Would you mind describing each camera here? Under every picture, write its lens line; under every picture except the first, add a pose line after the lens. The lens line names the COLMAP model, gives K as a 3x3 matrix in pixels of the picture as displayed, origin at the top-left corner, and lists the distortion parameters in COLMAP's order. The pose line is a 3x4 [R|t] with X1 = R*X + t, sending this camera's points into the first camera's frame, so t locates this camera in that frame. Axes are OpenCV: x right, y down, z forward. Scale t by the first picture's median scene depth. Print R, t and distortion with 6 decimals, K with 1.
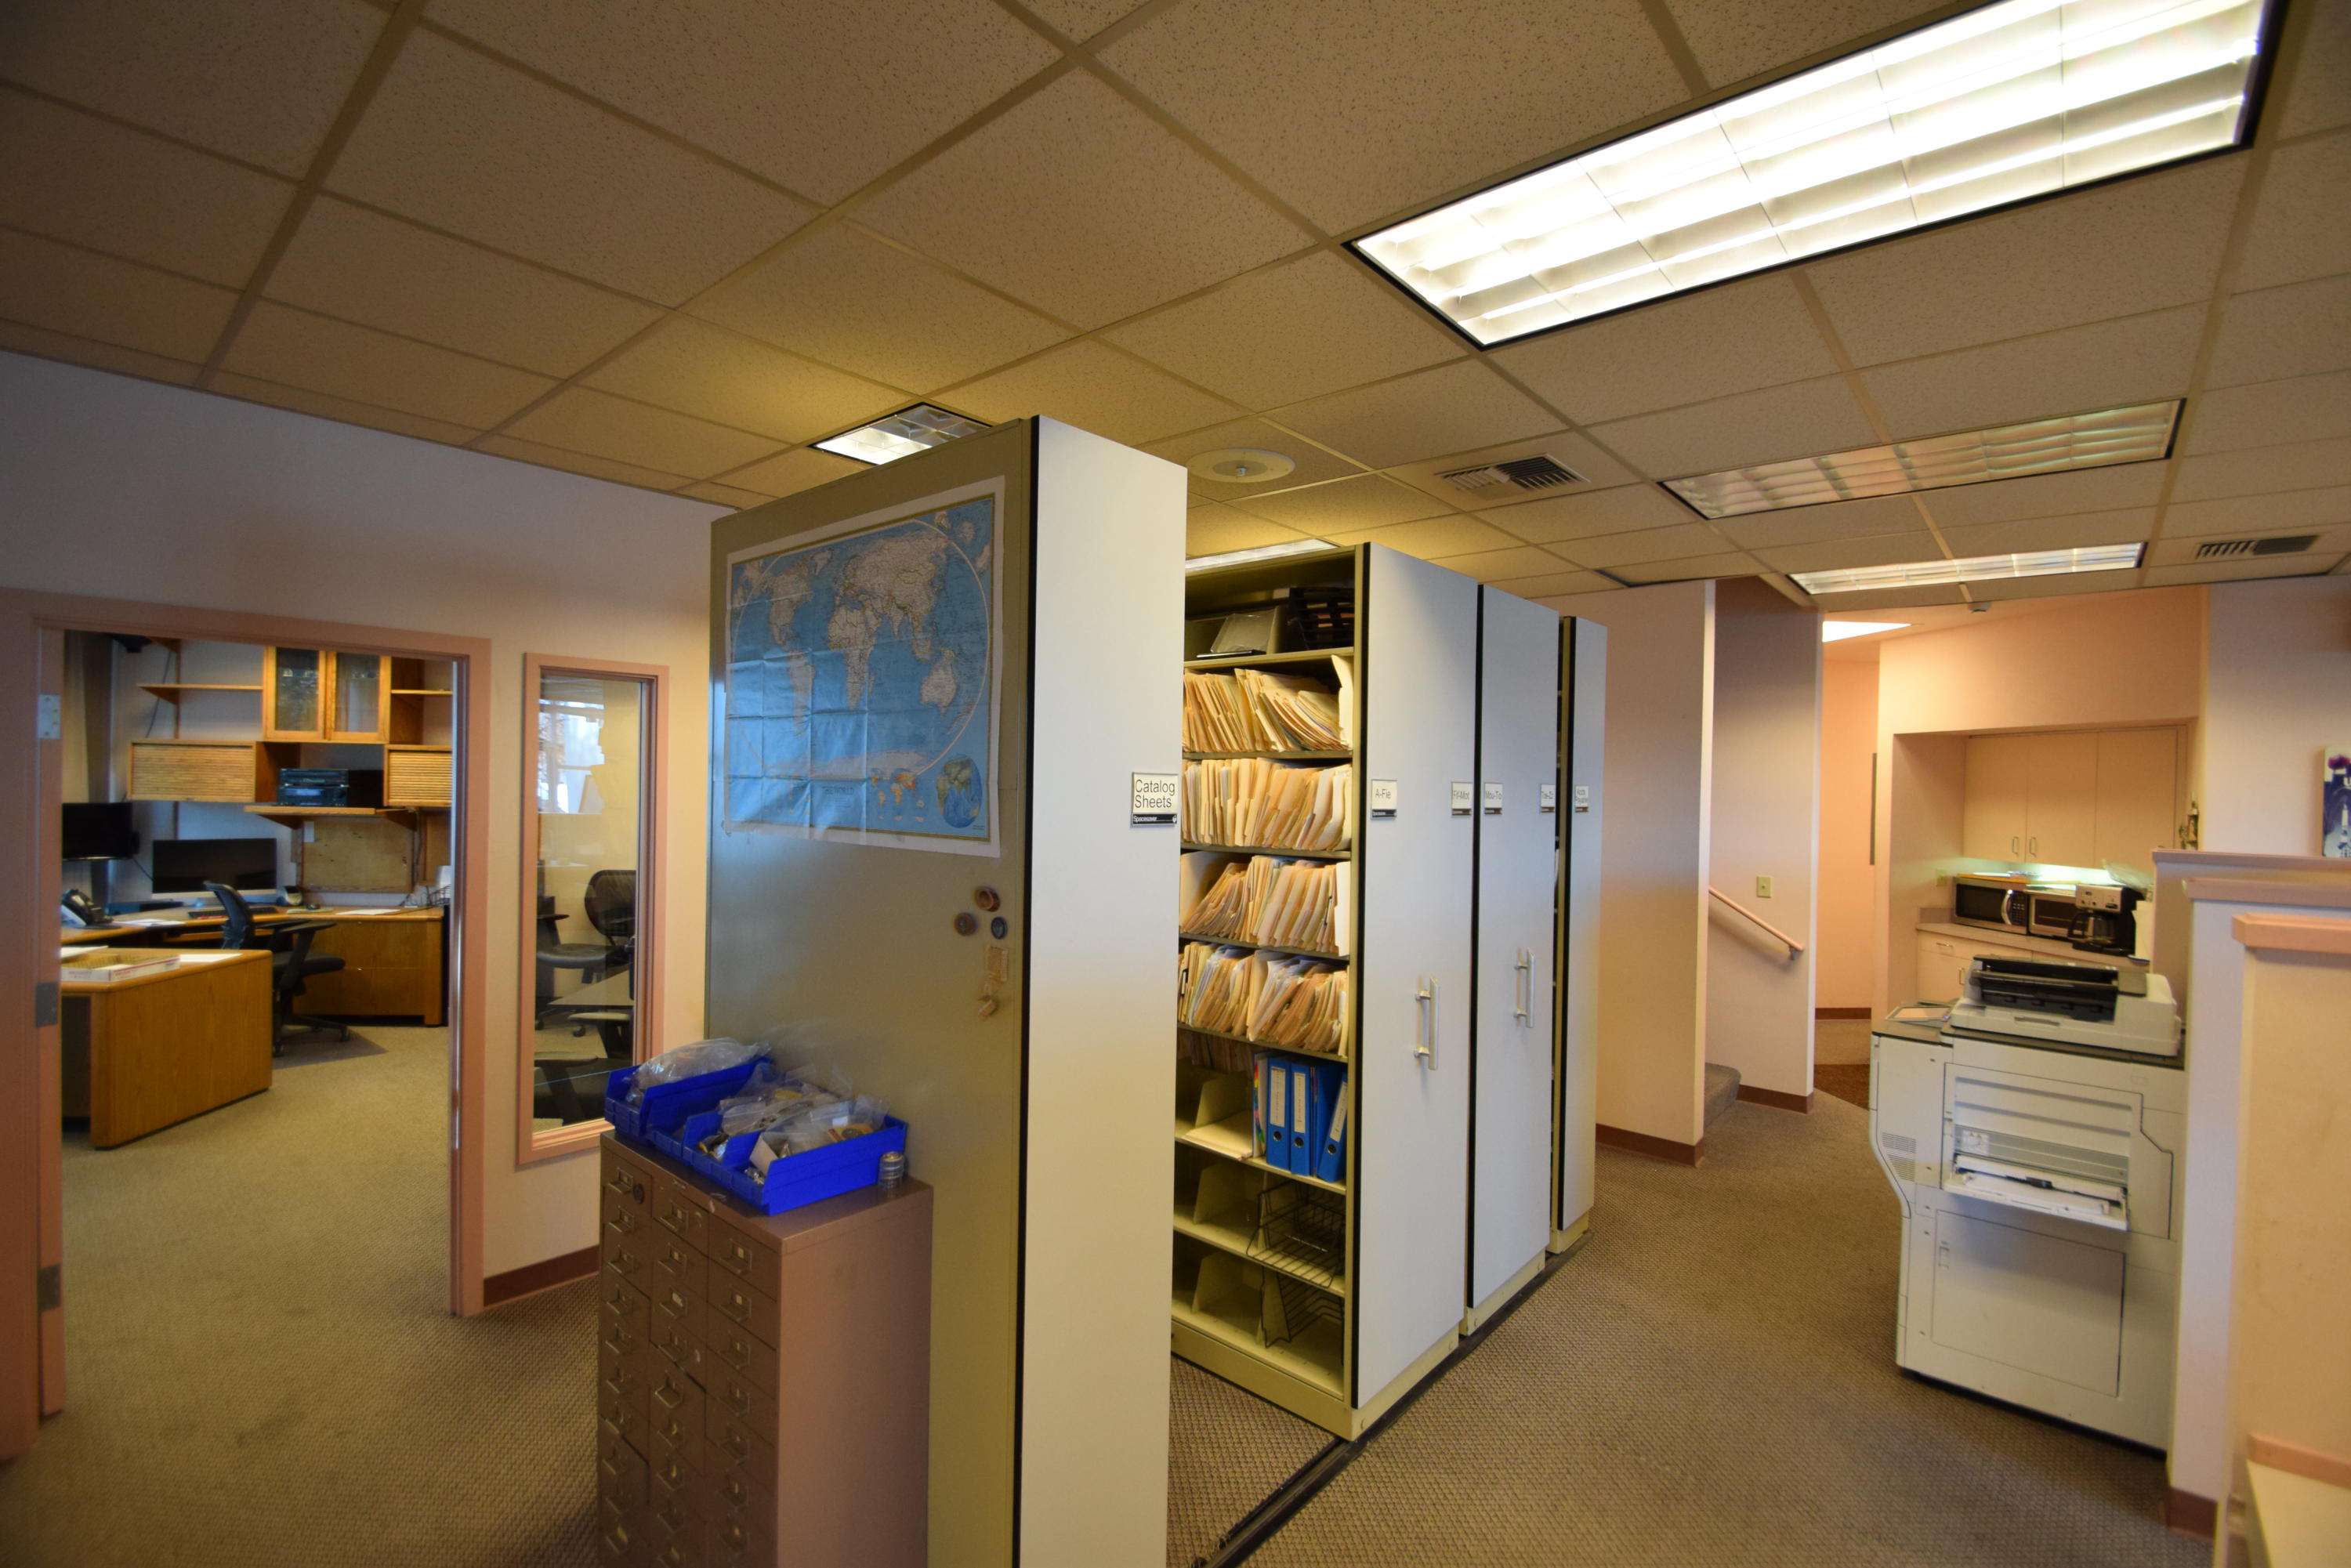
lens RADIAL K [[1027.6, 0, 1167.4], [0, 1027.6, 789.1], [0, 0, 1]] dist [0.017193, -0.017928]
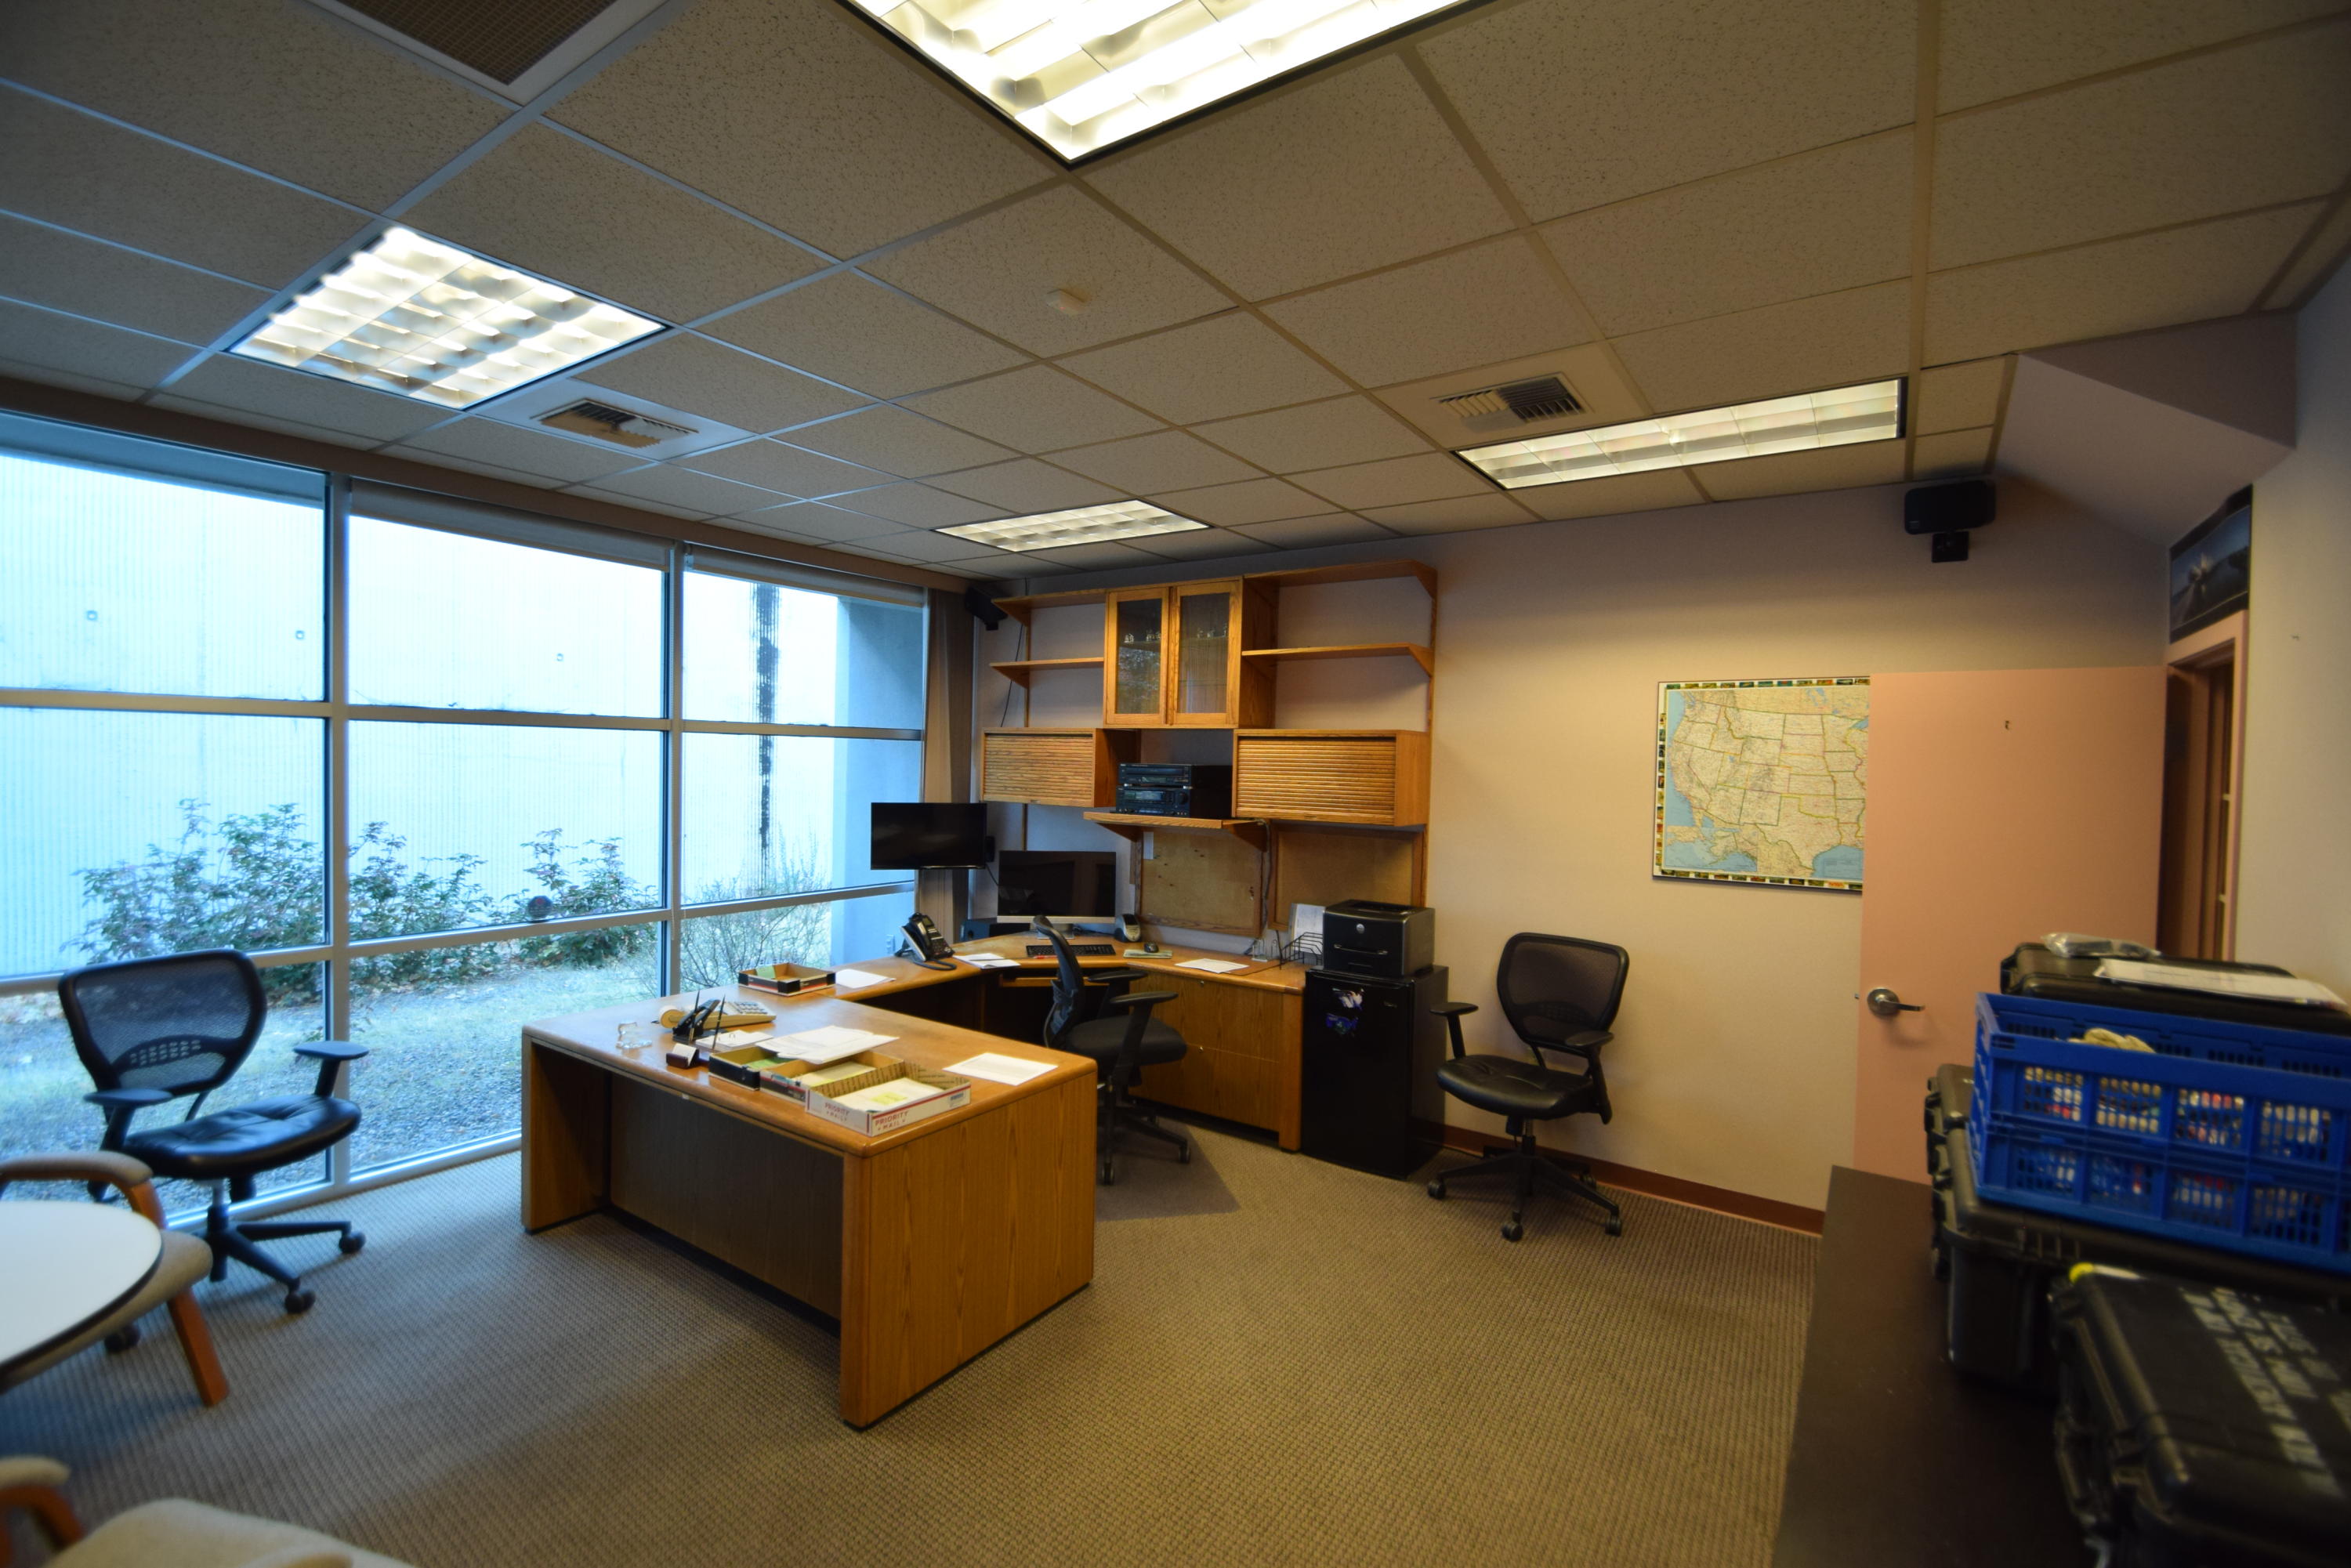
lens RADIAL K [[1027.6, 0, 1167.4], [0, 1027.6, 789.1], [0, 0, 1]] dist [0.017193, -0.017928]
pose [[0.778428, 0.014805, -0.627559, -0.352413], [-0.011849, 0.999890, 0.008891, -0.007953], [0.627622, 0.000515, 0.778518, 0.425239]]
